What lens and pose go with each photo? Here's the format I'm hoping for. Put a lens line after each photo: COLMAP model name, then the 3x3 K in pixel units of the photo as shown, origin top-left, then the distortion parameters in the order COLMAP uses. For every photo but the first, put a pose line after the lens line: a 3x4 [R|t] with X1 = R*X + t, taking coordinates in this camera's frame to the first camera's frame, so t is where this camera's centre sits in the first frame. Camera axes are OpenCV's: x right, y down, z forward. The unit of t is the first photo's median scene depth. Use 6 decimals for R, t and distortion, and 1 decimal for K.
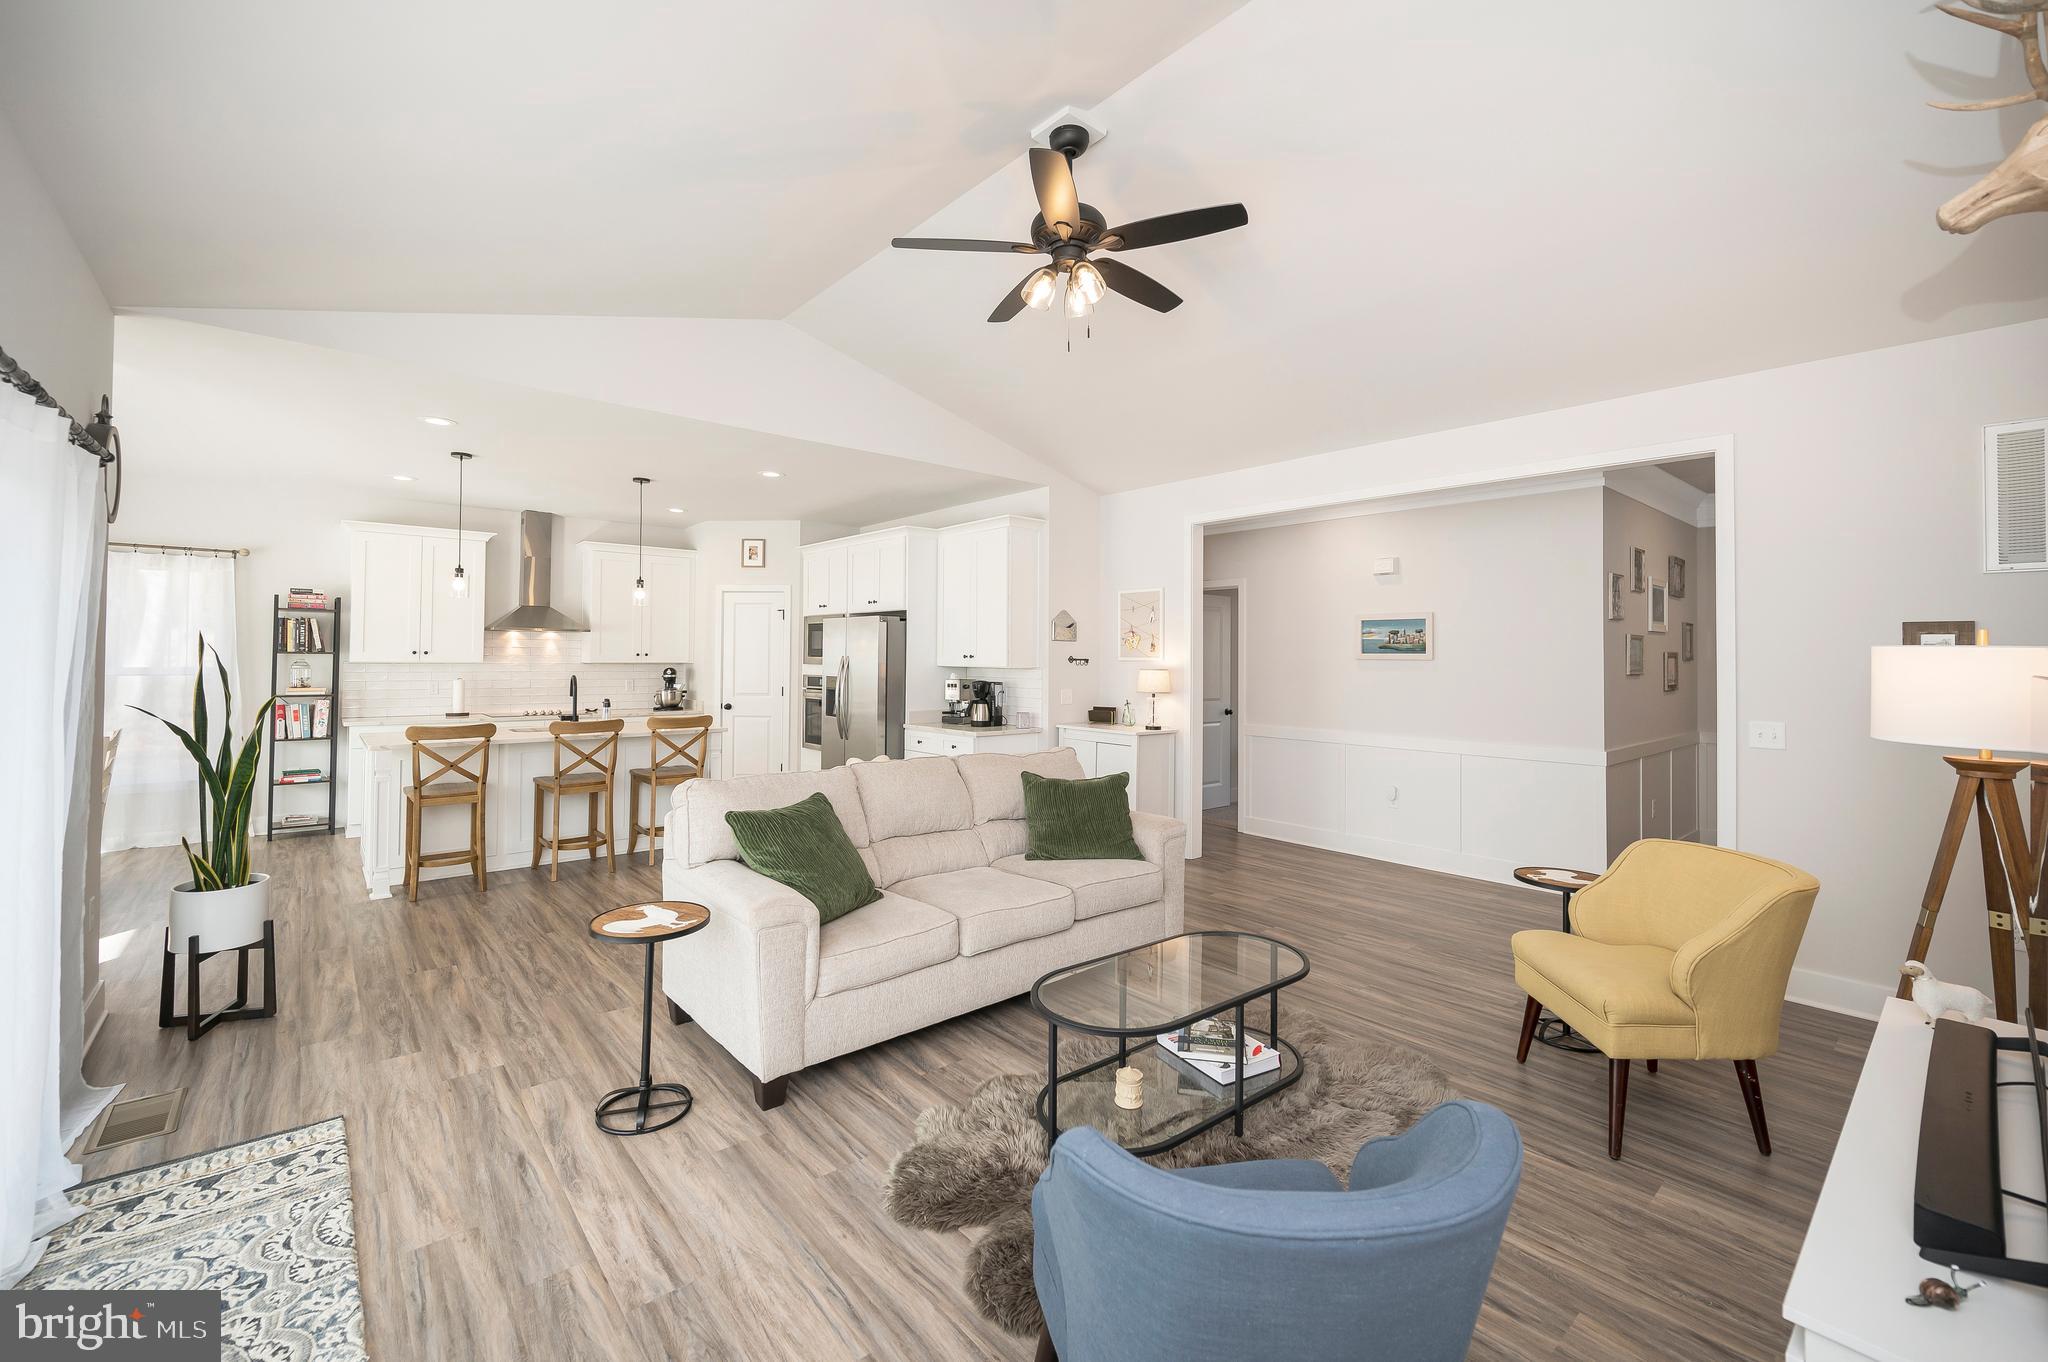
lens RADIAL K [[844.0, 0, 1022.9], [0, 844.0, 644.1], [0, 0, 1]] dist [-0.003051, -0.000167]
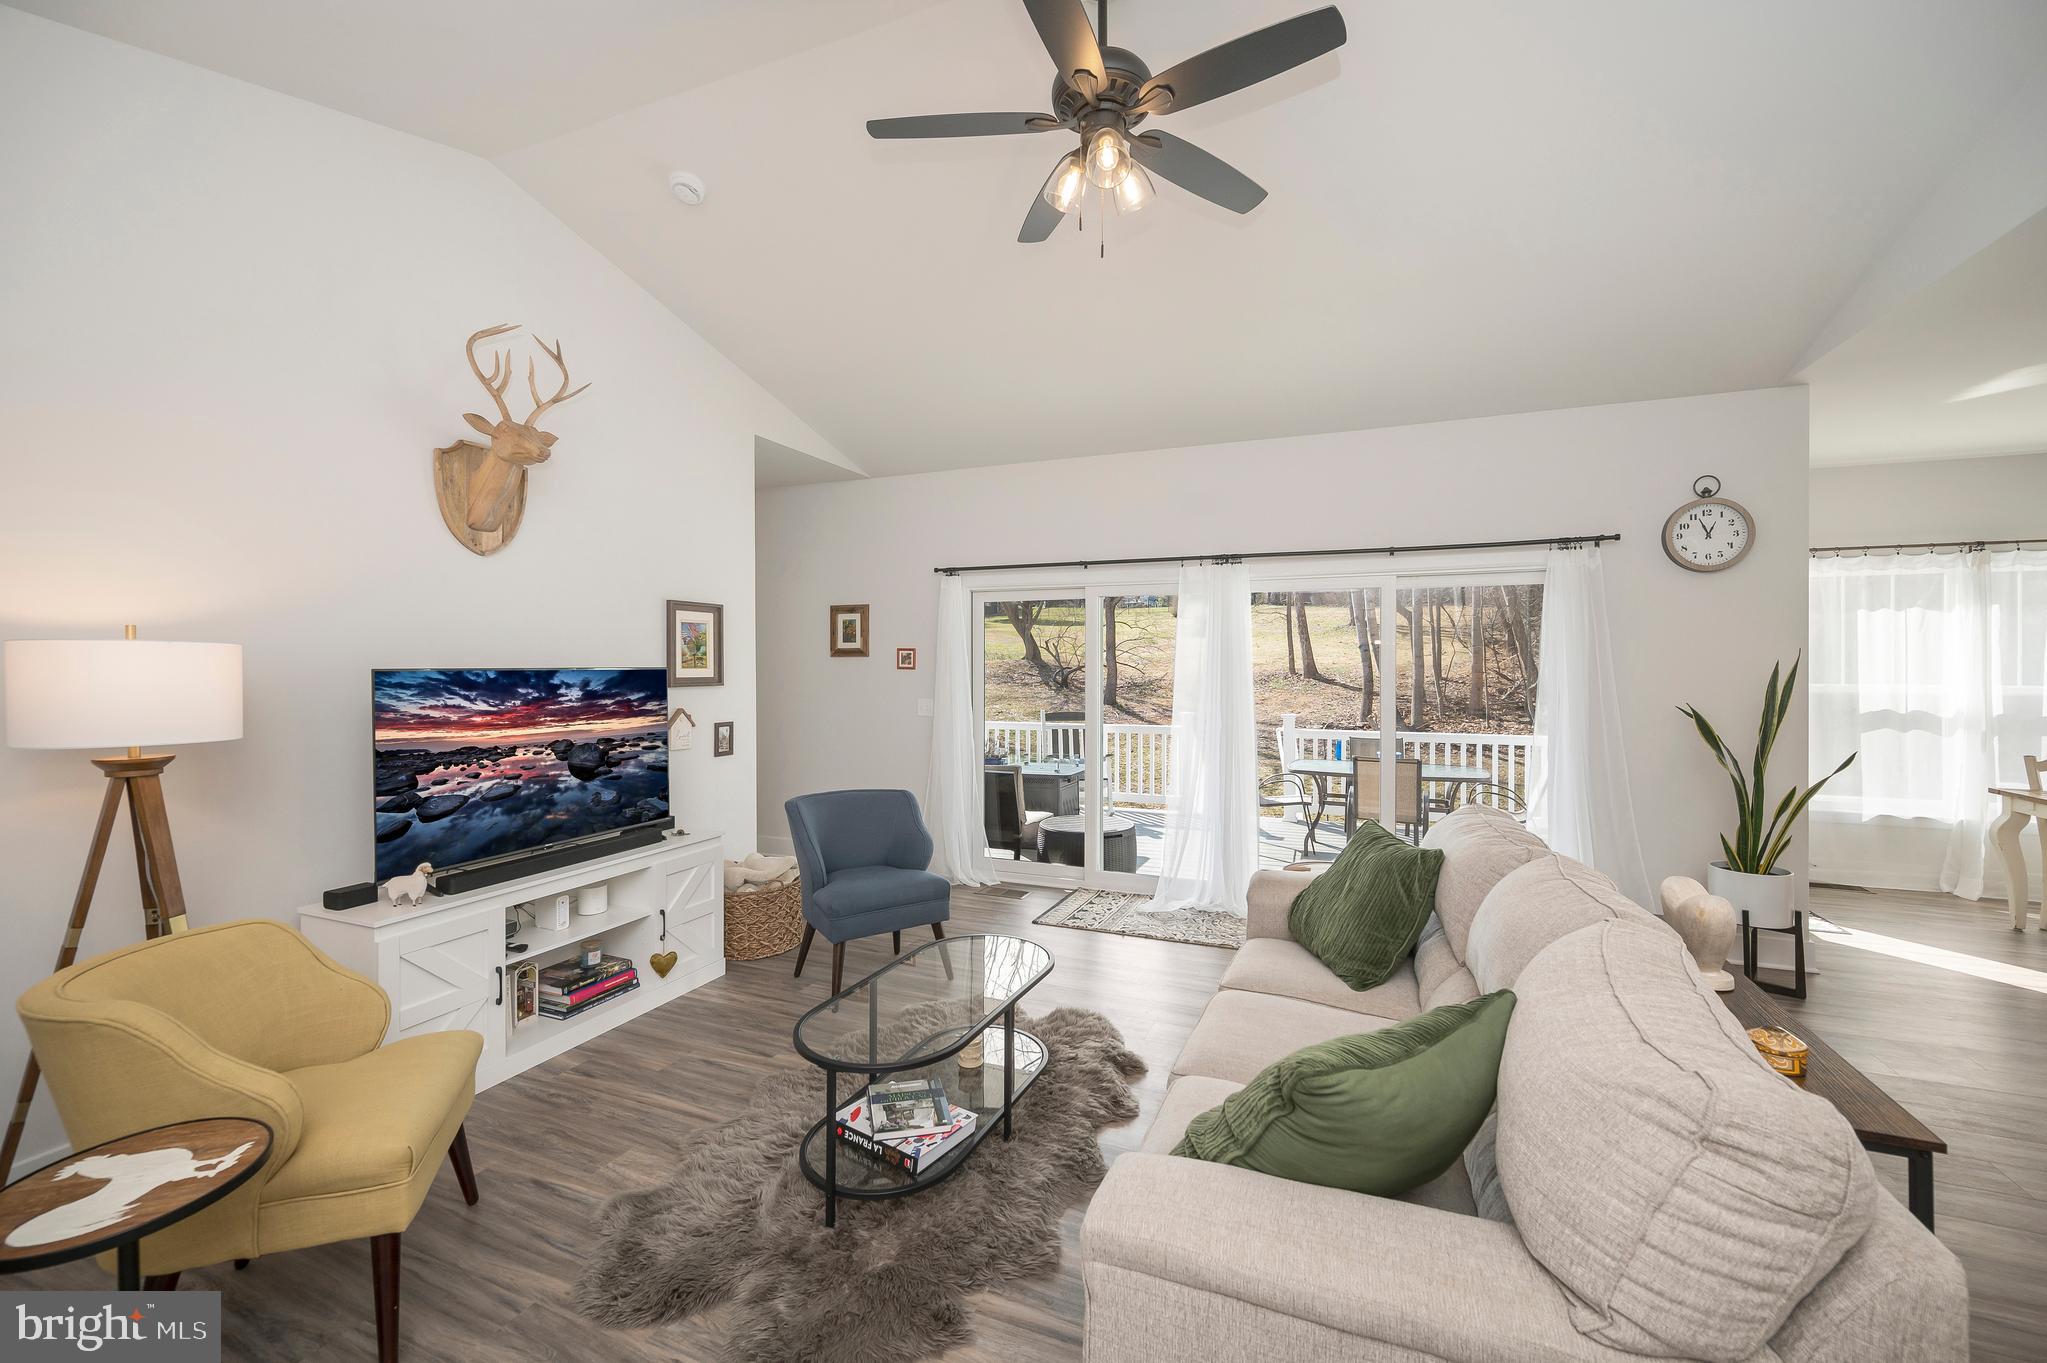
lens RADIAL K [[827.0, 0, 1029.8], [0, 827.0, 685.9], [0, 0, 1]] dist [0.001852, 0.000392]
pose [[-0.893743, 0.000977, -0.448577, 0.226688], [-0.002786, 0.999966, 0.007728, 0.015761], [0.448570, 0.008157, -0.893711, 0.832961]]
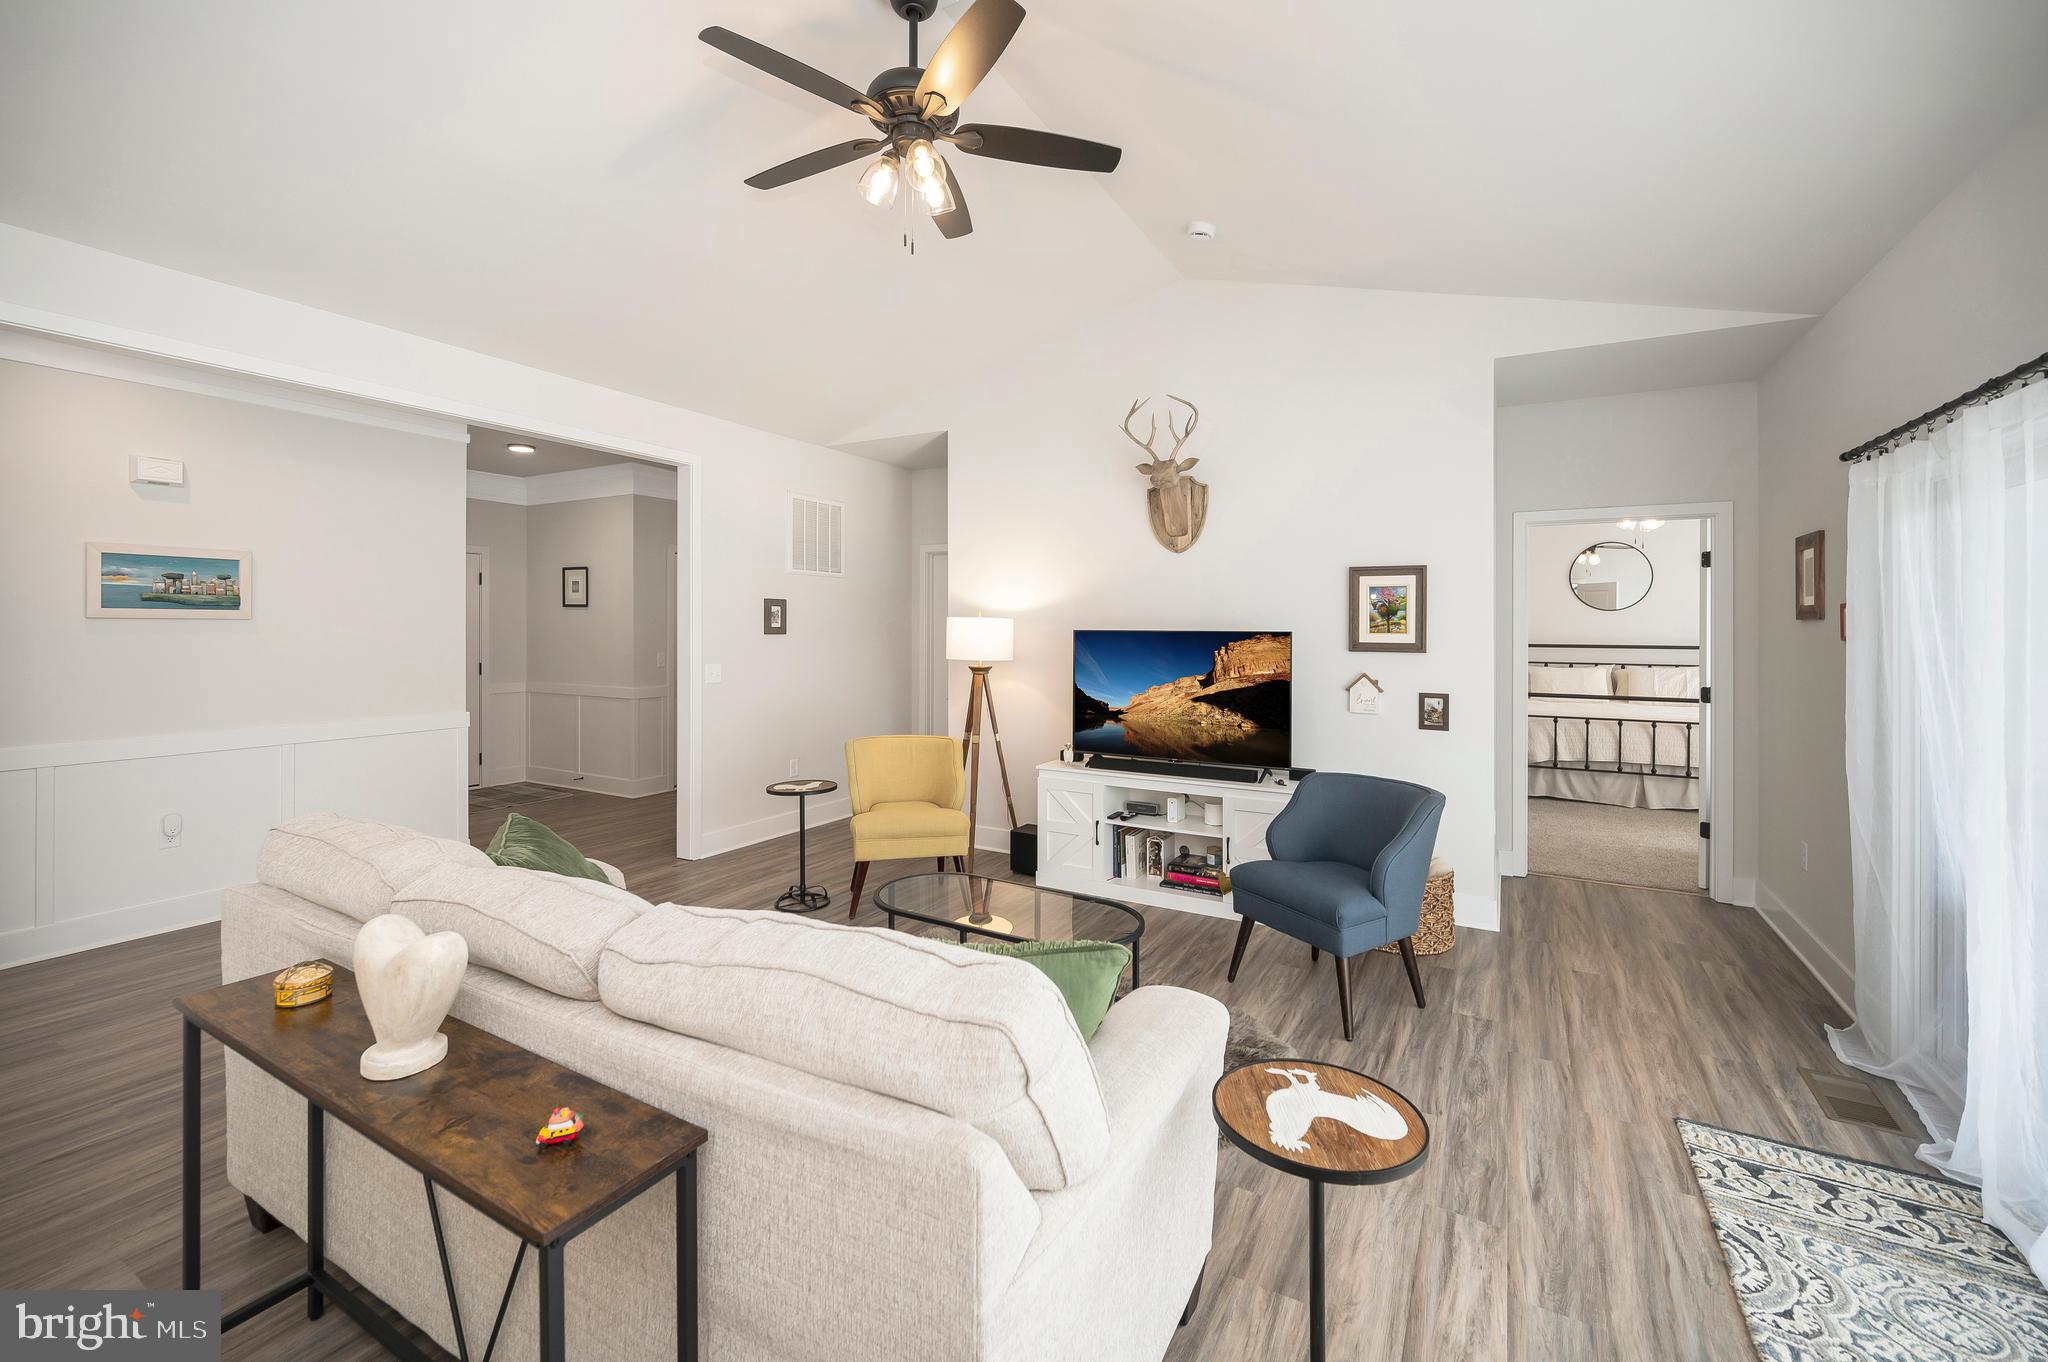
lens RADIAL K [[842.6, 0, 1029.3], [0, 842.6, 630.2], [0, 0, 1]] dist [-0.001254, -0.000064]
pose [[-0.341398, -0.015433, 0.939792, -0.386207], [-0.024389, 0.999674, 0.007557, 0.006392], [-0.939602, -0.020340, -0.341663, 0.596016]]
